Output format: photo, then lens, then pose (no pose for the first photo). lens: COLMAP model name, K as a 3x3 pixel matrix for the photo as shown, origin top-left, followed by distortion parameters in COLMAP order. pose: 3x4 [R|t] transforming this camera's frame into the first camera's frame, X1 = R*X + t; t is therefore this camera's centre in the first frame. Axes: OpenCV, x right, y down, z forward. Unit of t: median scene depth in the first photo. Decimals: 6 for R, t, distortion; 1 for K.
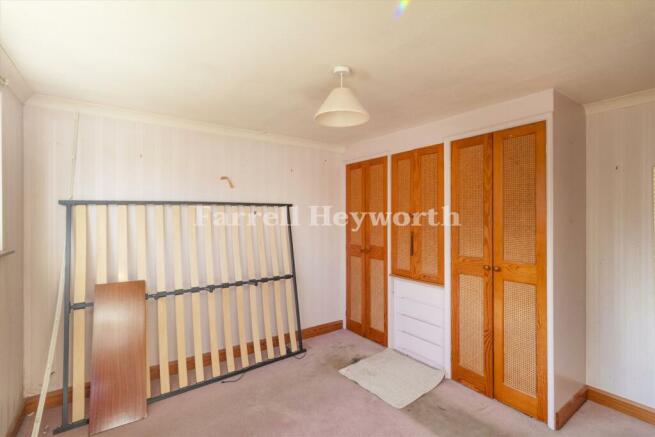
lens RADIAL K [[302.2, 0, 327.5], [0, 302.2, 218.5], [0, 0, 1]] dist [0.002427, 0.000394]
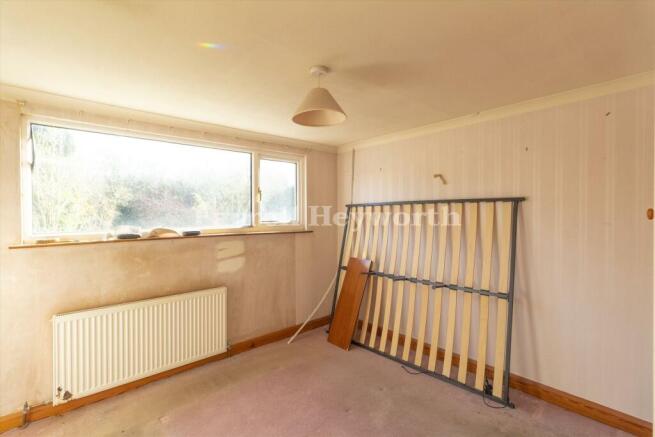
lens RADIAL K [[302.2, 0, 327.5], [0, 302.2, 218.5], [0, 0, 1]] dist [0.002427, 0.000394]
pose [[0.122035, 0.023962, -0.992236, 0.598656], [-0.005646, 0.999709, 0.023448, -0.014272], [0.992510, 0.002741, 0.122135, 0.518221]]
